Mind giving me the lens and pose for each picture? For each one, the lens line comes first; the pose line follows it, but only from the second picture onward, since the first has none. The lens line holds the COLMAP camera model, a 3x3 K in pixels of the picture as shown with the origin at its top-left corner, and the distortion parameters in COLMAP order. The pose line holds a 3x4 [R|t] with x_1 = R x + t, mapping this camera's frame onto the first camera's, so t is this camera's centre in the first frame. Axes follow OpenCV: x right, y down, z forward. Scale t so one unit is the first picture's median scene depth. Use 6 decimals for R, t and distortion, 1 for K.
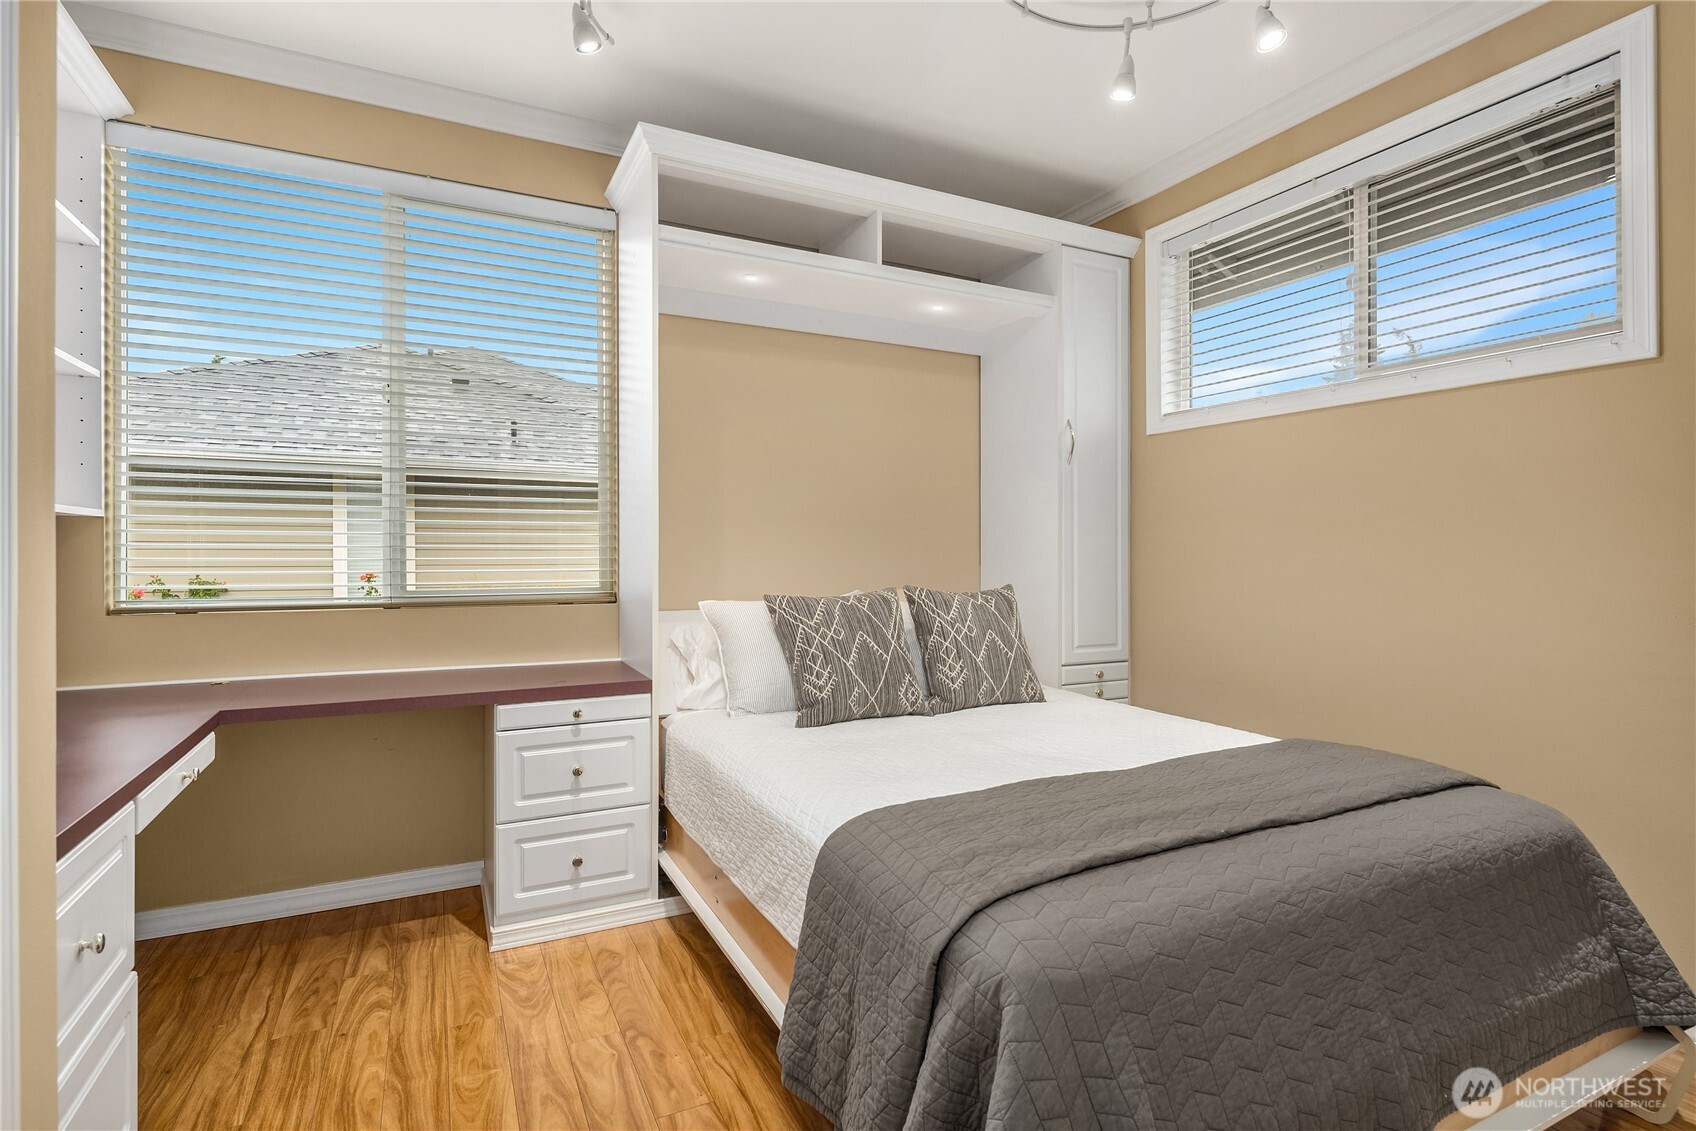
lens RADIAL K [[834.1, 0, 853.3], [0, 834.1, 556.6], [0, 0, 1]] dist [0.001270, -0.004114]
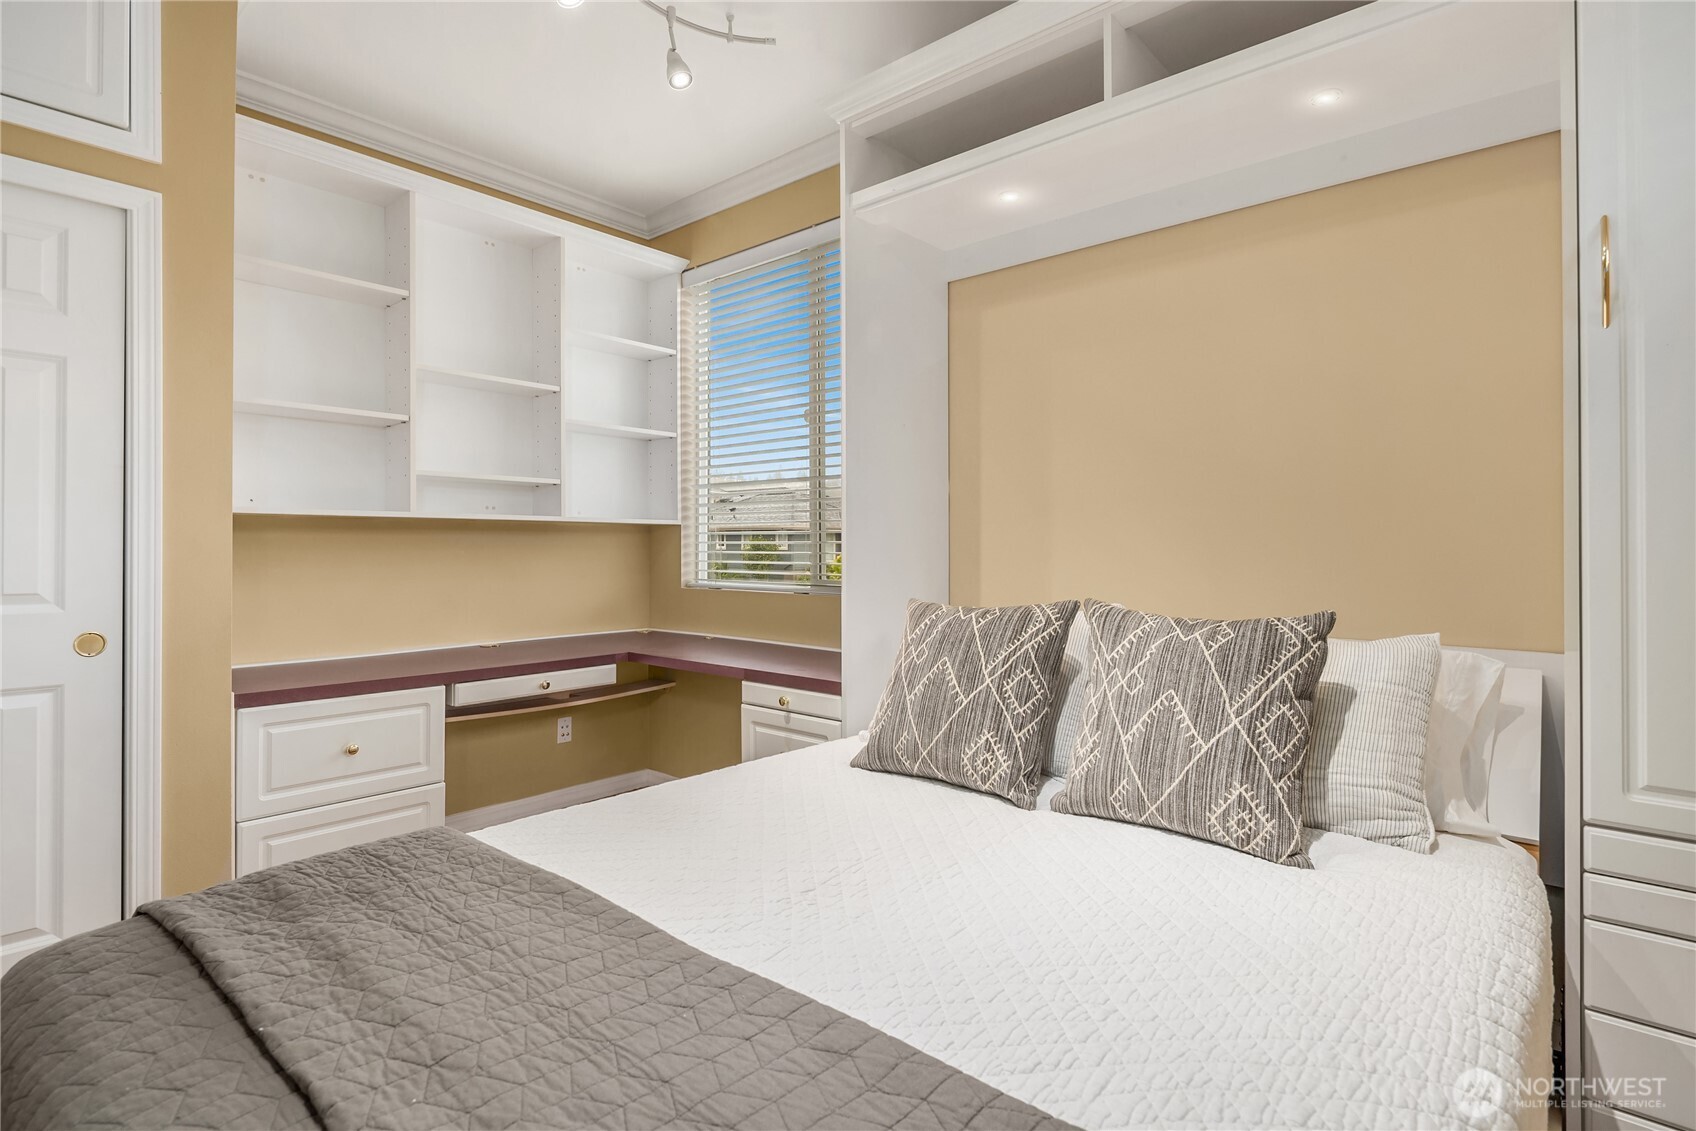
lens RADIAL K [[834.1, 0, 846.0], [0, 834.1, 558.3], [0, 0, 1]] dist [0.001270, -0.004114]
pose [[0.355454, 0.009745, -0.934643, 0.659214], [-0.001958, 0.999951, 0.009682, -0.000408], [0.934692, -0.001611, 0.355456, 0.692788]]
